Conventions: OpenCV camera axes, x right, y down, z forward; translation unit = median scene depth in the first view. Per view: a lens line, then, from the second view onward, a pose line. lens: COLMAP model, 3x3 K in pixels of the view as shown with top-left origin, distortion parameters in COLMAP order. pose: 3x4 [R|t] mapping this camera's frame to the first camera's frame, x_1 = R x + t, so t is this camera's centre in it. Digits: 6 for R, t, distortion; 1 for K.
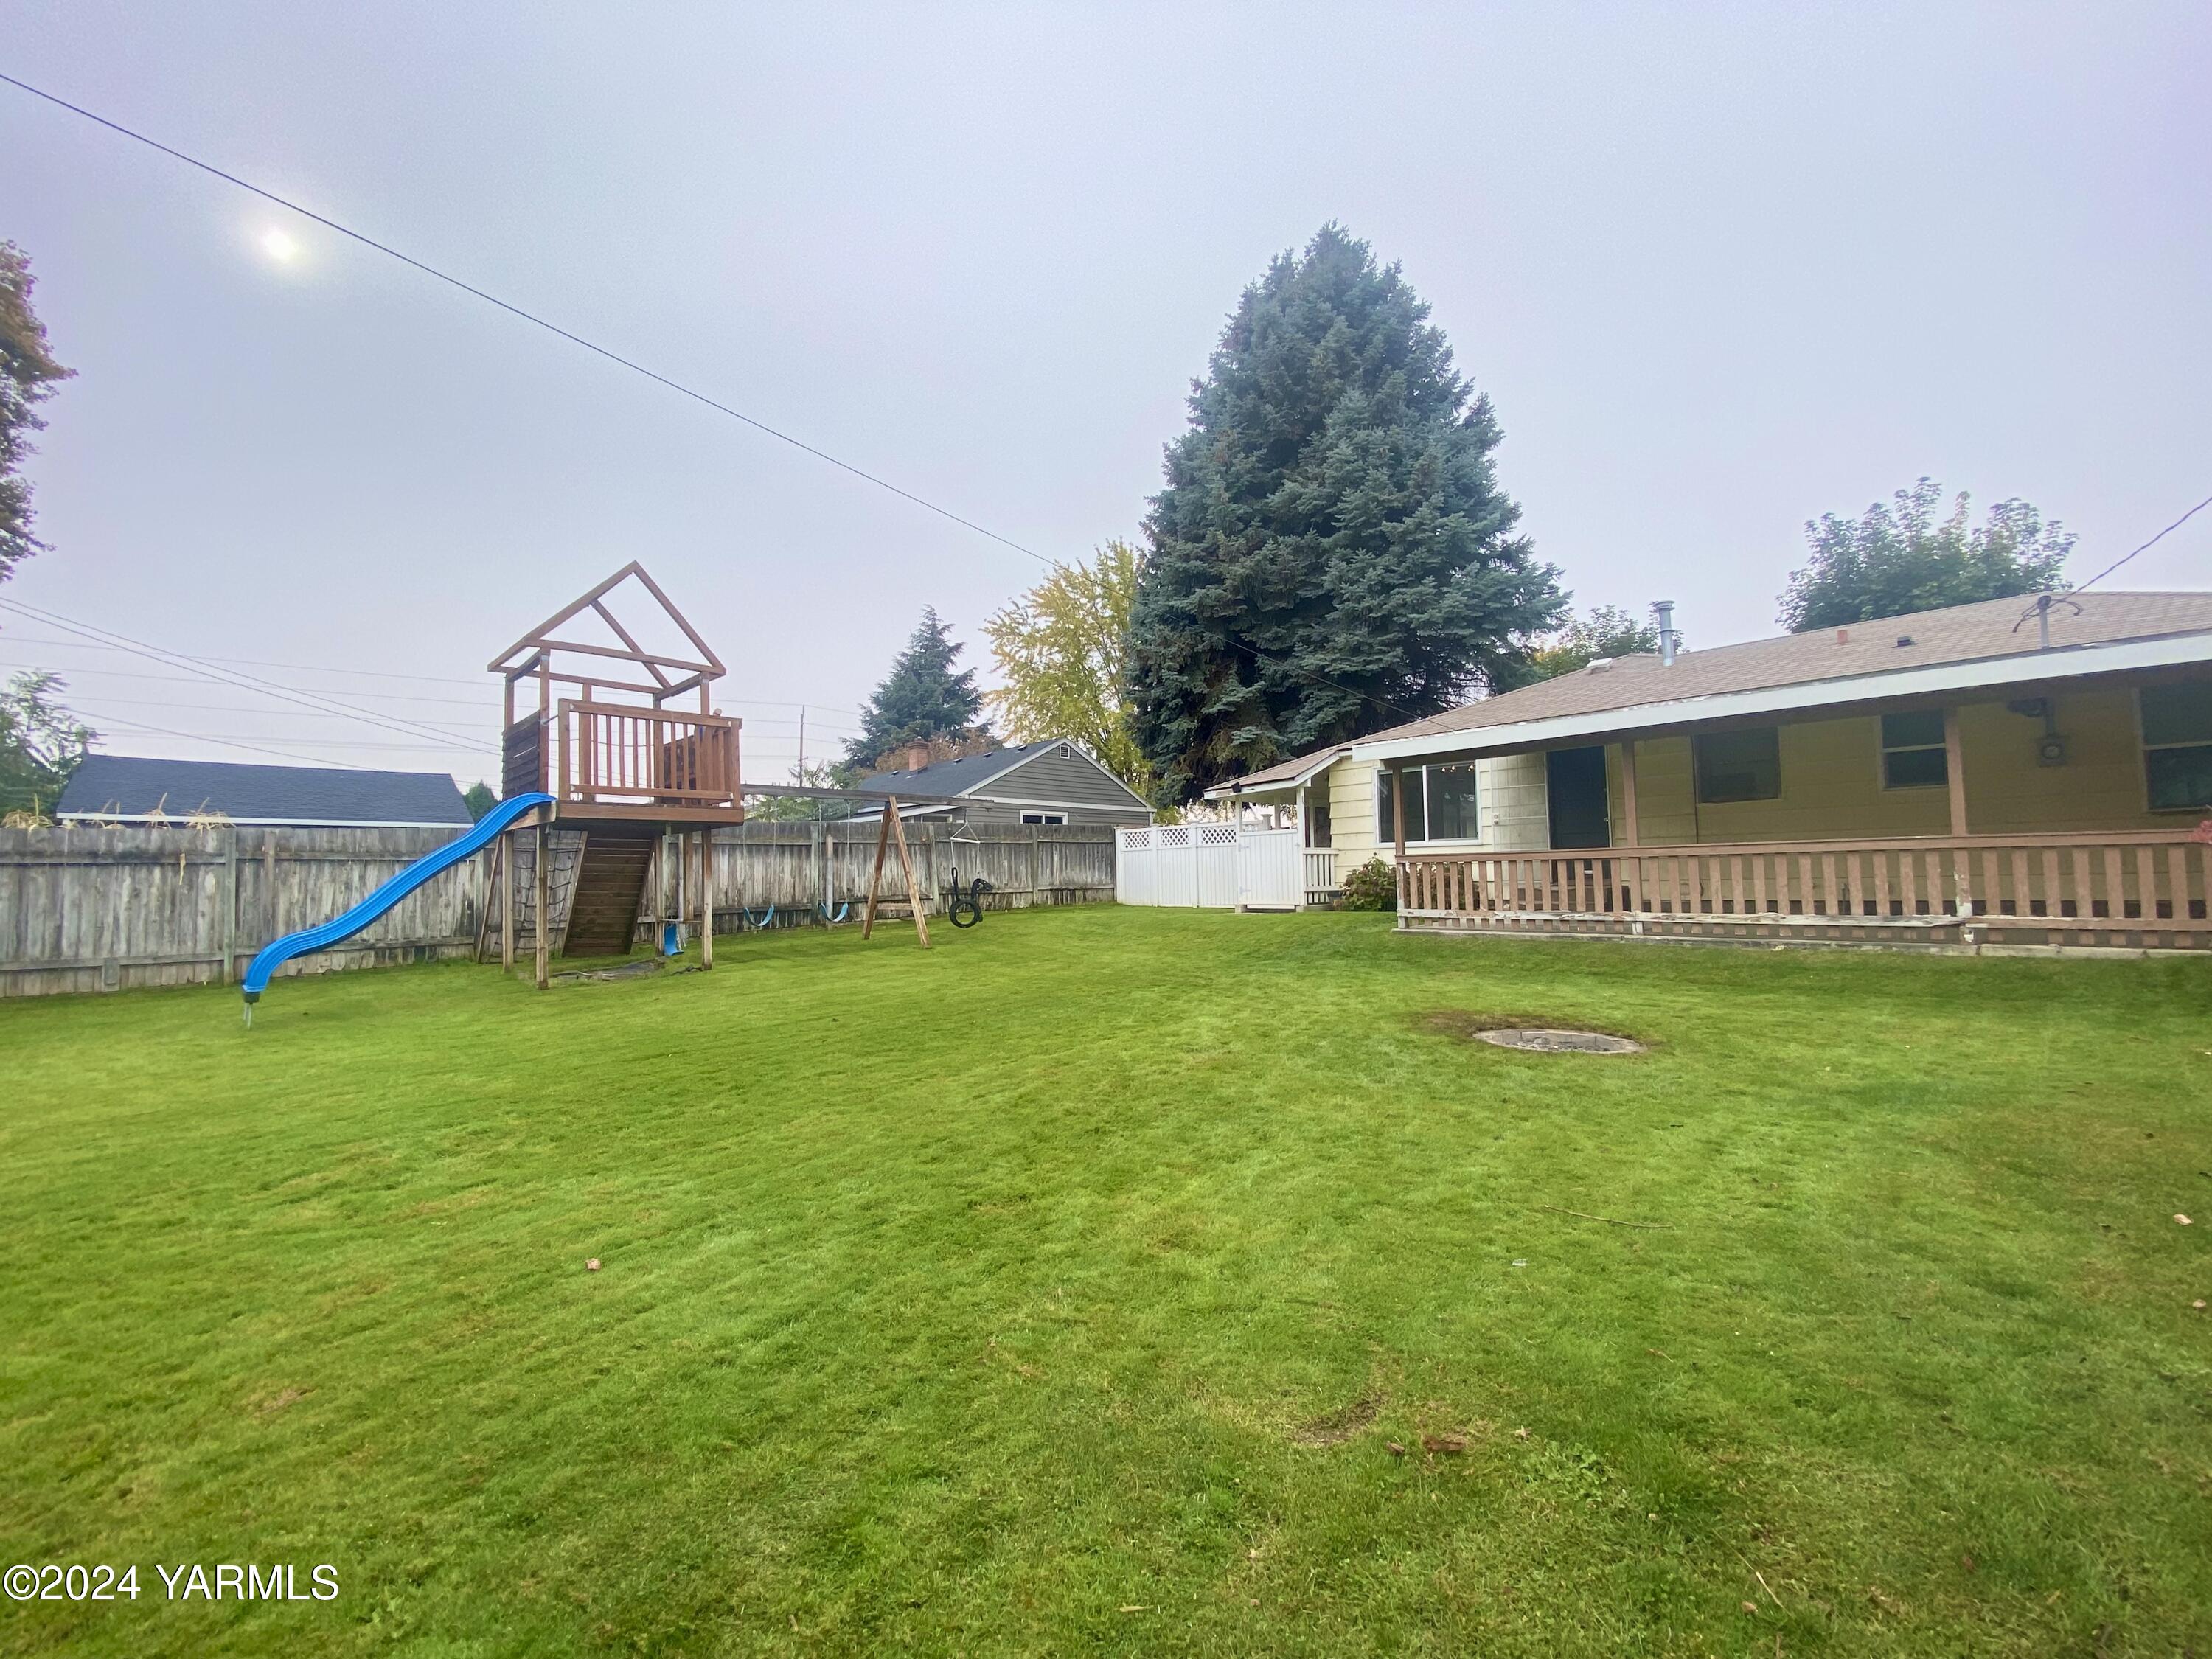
lens RADIAL K [[886.9, 0, 1107.4], [0, 886.9, 833.0], [0, 0, 1]] dist [0.022787, -0.018145]
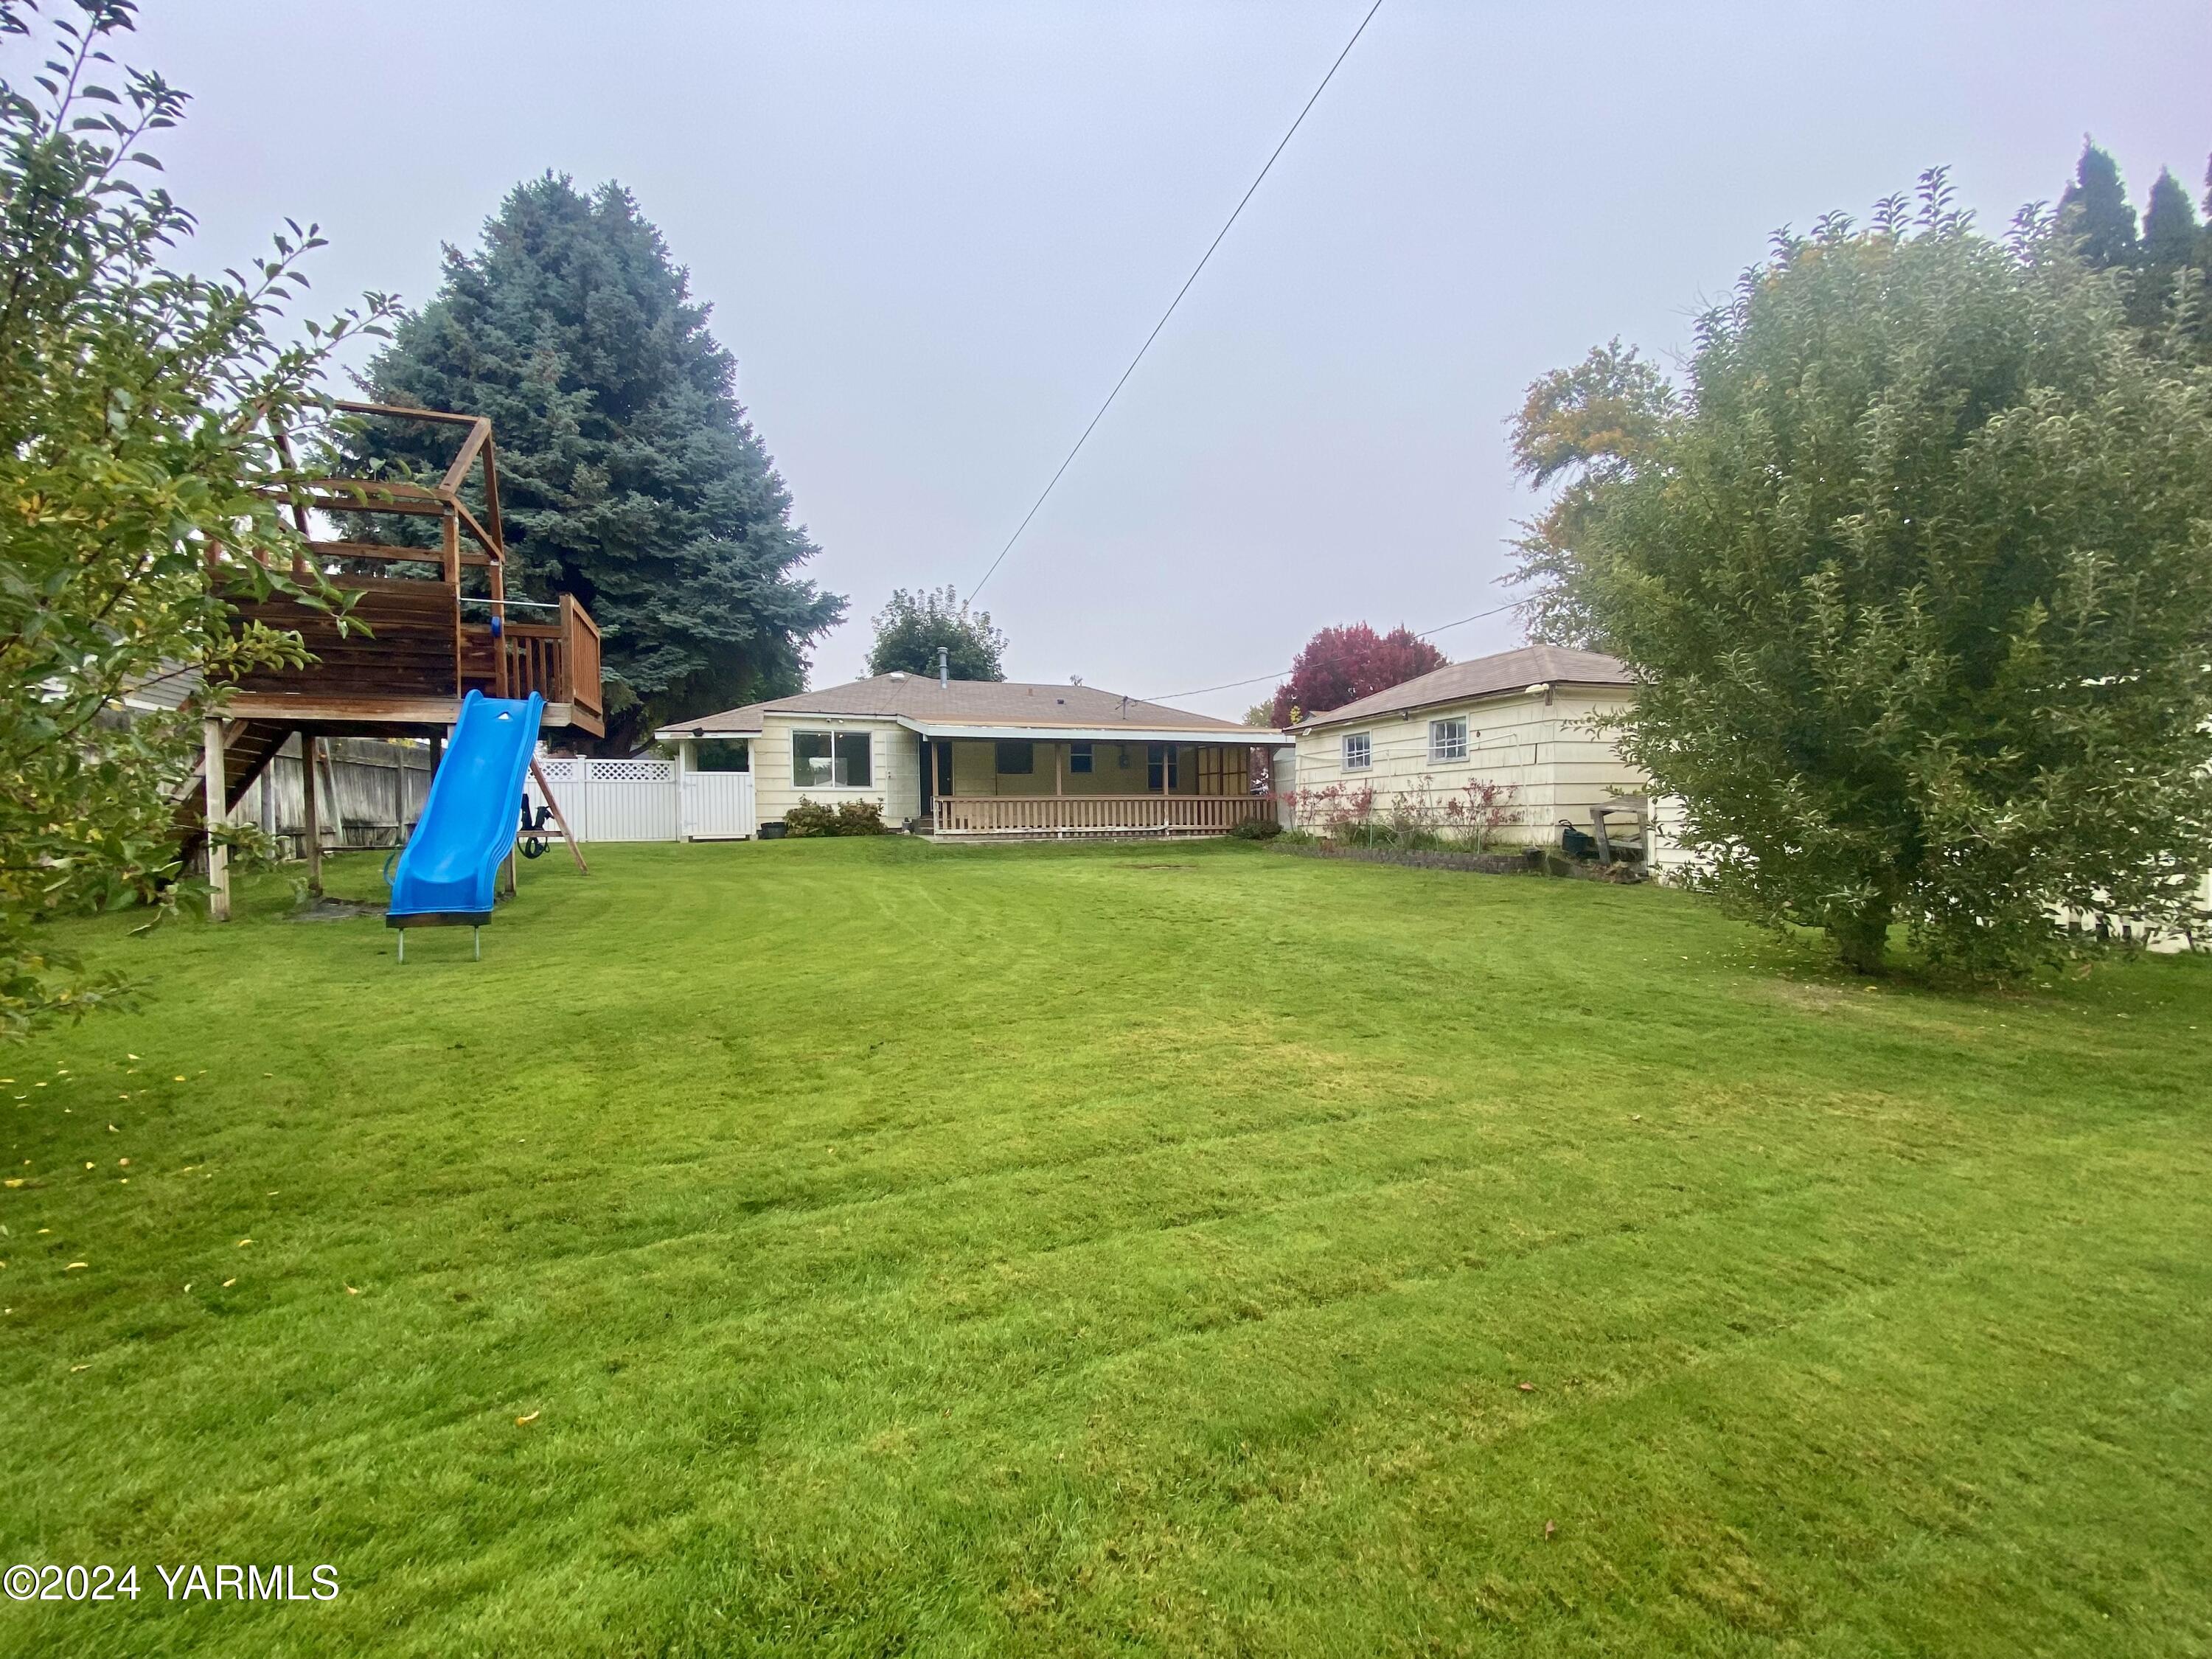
lens RADIAL K [[892.9, 0, 1106.0], [0, 892.9, 829.5], [0, 0, 1]] dist [0.013409, -0.018575]
pose [[0.394320, 0.001994, 0.918971, -0.993919], [-0.045116, 0.998834, 0.017192, 0.043868], [-0.917865, -0.048239, 0.393950, 0.083089]]
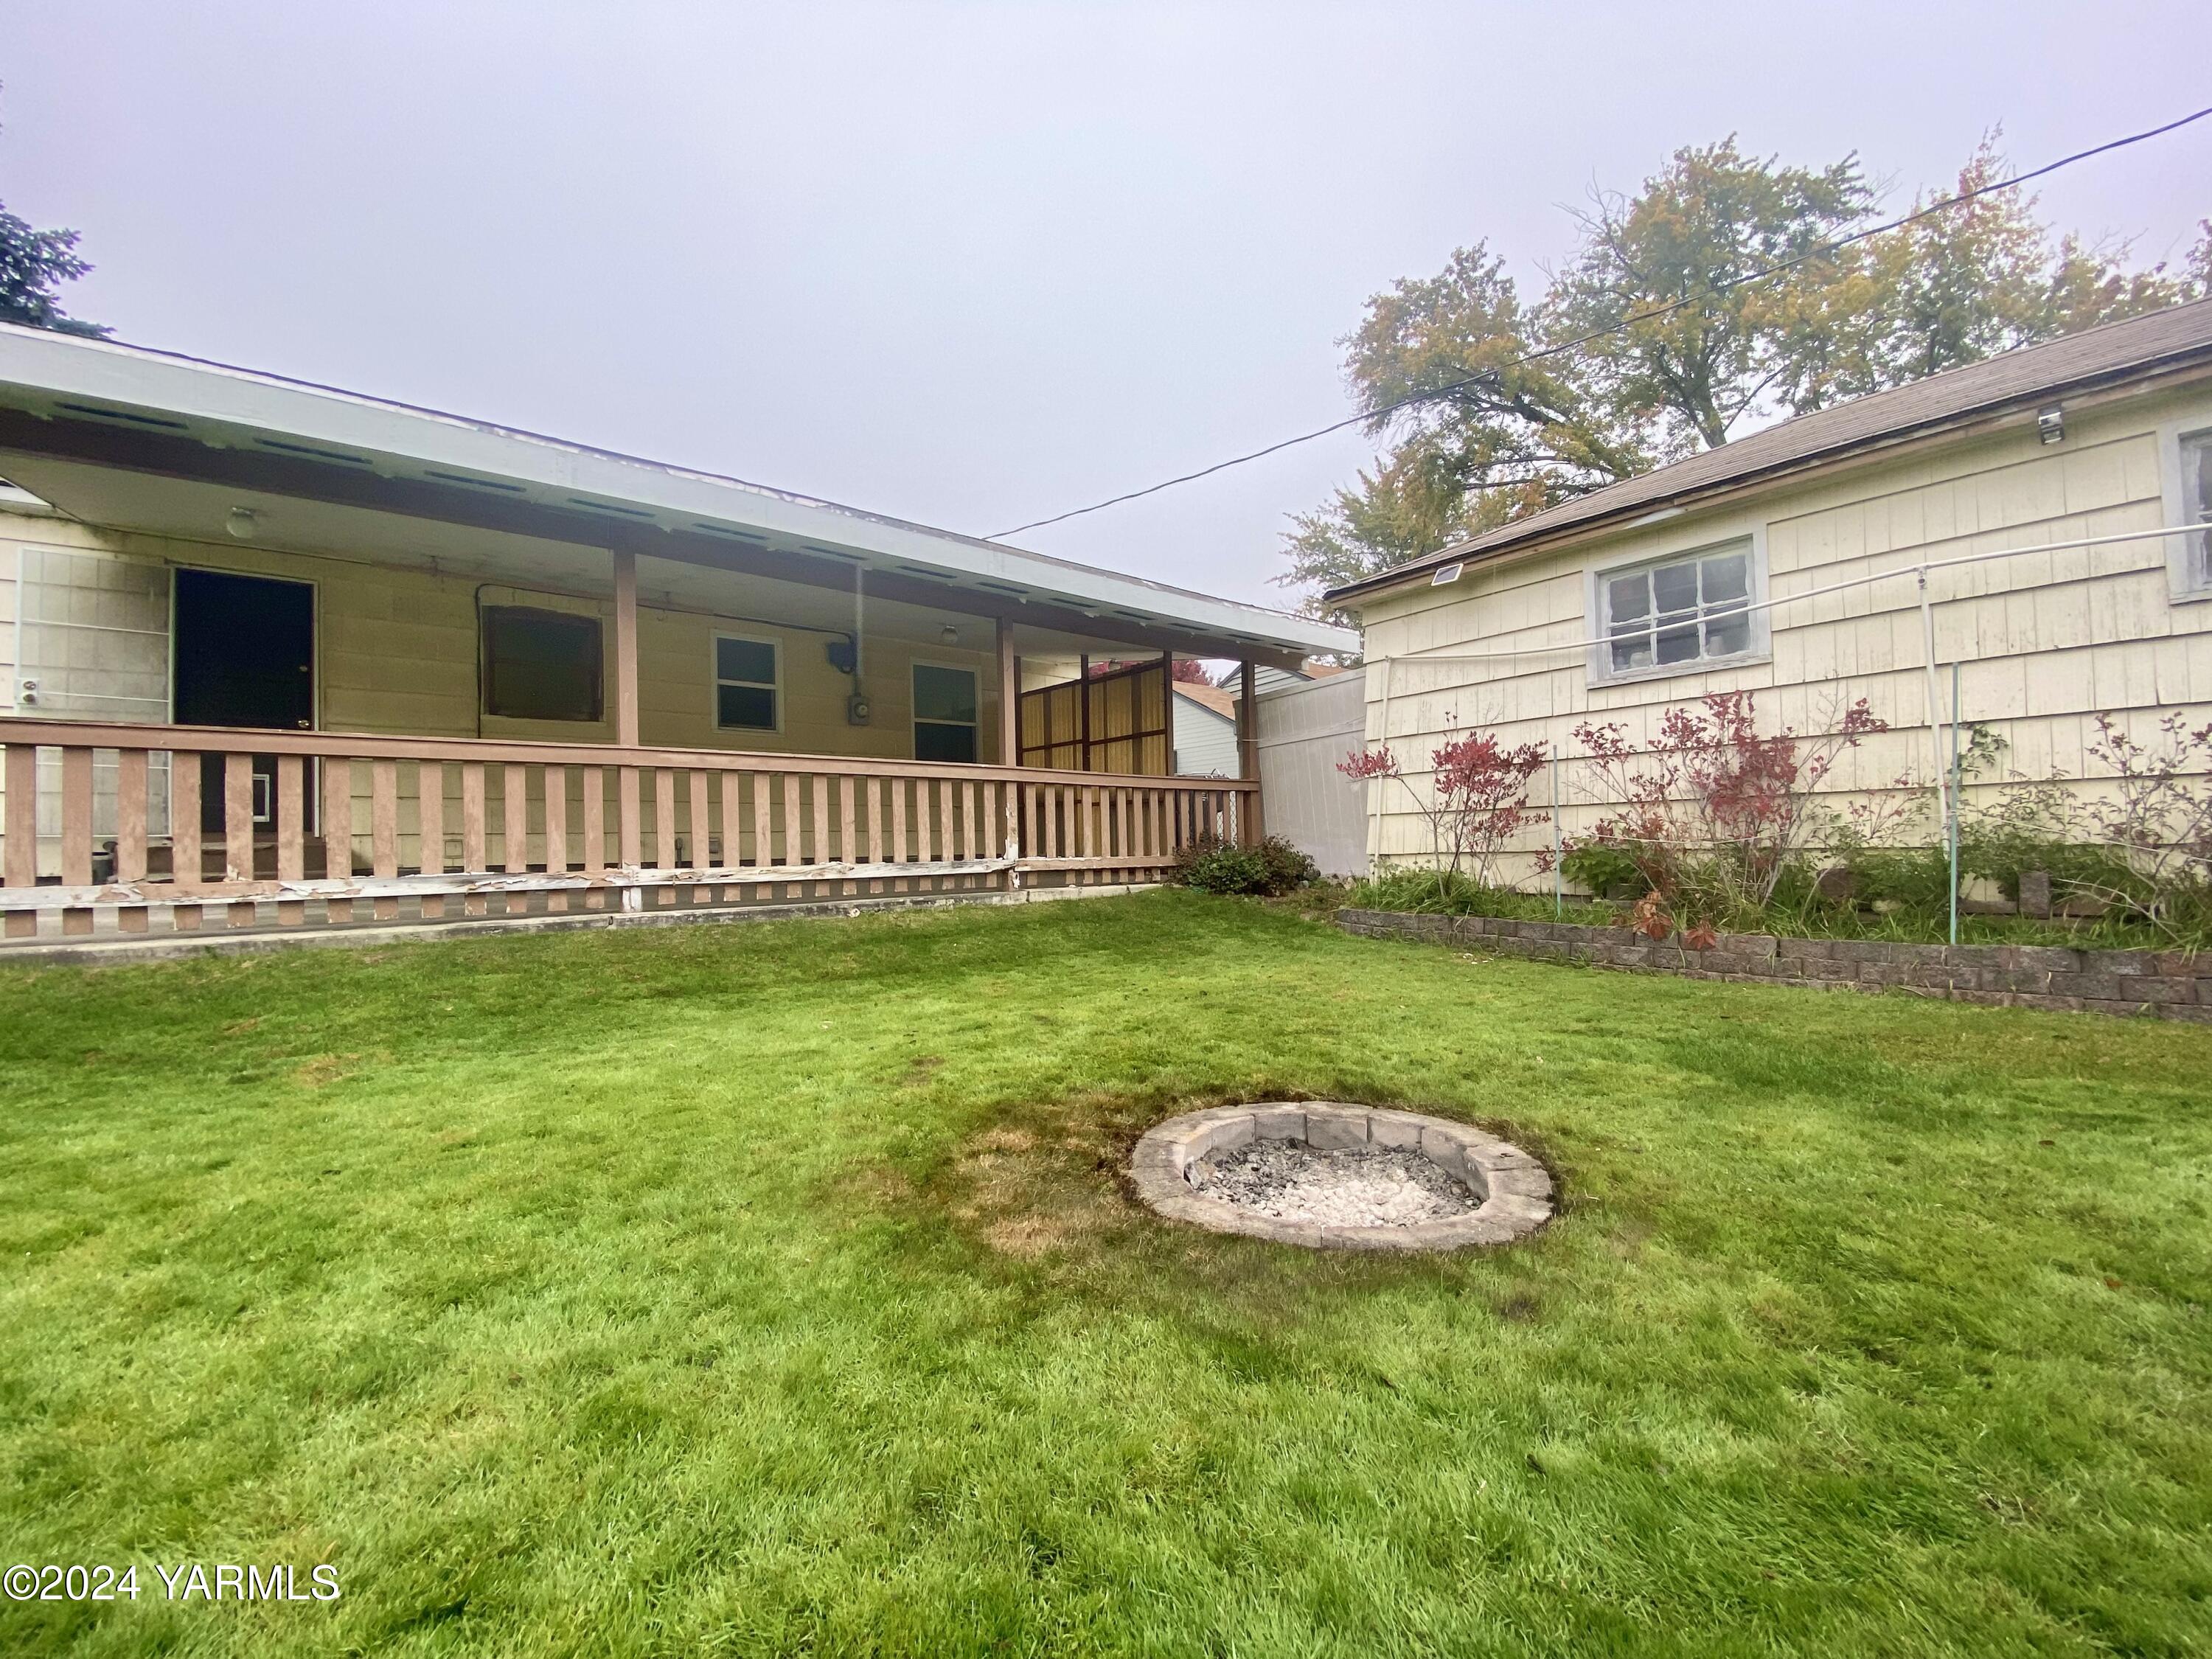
lens RADIAL K [[892.9, 0, 1106.0], [0, 892.9, 829.5], [0, 0, 1]] dist [0.013409, -0.018575]
pose [[0.083058, 0.033222, 0.995991, 0.068301], [-0.036968, 0.998859, -0.030235, 0.057324], [-0.995859, -0.034308, 0.084191, 0.545467]]
